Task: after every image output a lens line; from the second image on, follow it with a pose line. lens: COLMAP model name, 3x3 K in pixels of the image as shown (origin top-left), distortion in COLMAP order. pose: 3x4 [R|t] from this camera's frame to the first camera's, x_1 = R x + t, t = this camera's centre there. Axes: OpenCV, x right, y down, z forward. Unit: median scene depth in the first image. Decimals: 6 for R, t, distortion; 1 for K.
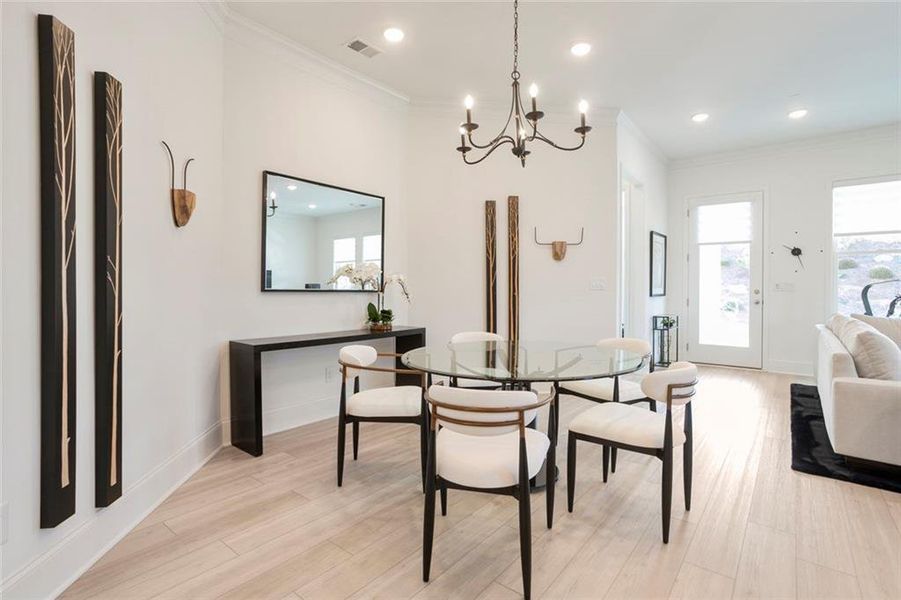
lens RADIAL K [[419.2, 0, 450.9], [0, 419.2, 287.5], [0, 0, 1]] dist [-0.000706, 0.000091]
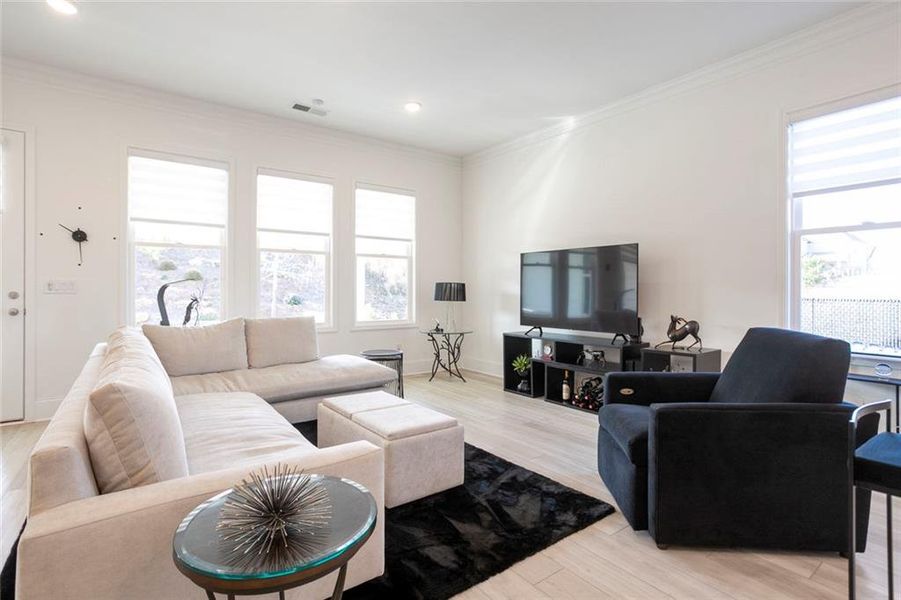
lens RADIAL K [[460.9, 0, 454.6], [0, 460.9, 291.5], [0, 0, 1]] dist [-0.004432, 0.000936]
pose [[0.256966, -0.004578, 0.966410, 0.263027], [-0.001769, 0.999985, 0.005207, 0.000488], [-0.966419, -0.003047, 0.256954, 0.221519]]
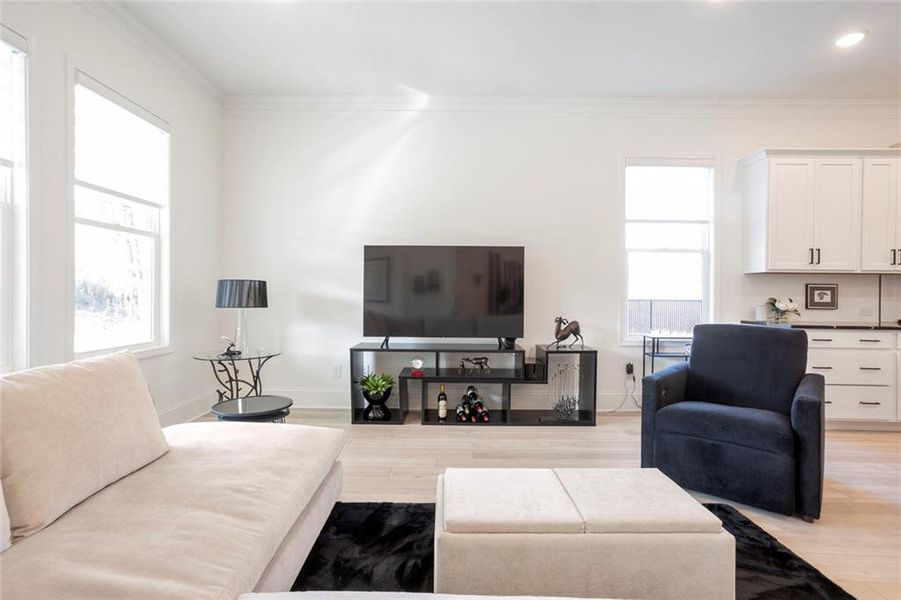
lens RADIAL K [[460.9, 0, 454.6], [0, 460.9, 291.5], [0, 0, 1]] dist [-0.004432, 0.000936]
pose [[-0.624641, -0.010521, 0.780841, 0.554203], [-0.012036, 0.999920, 0.003845, -0.003097], [-0.780819, -0.006996, -0.624718, 0.708507]]
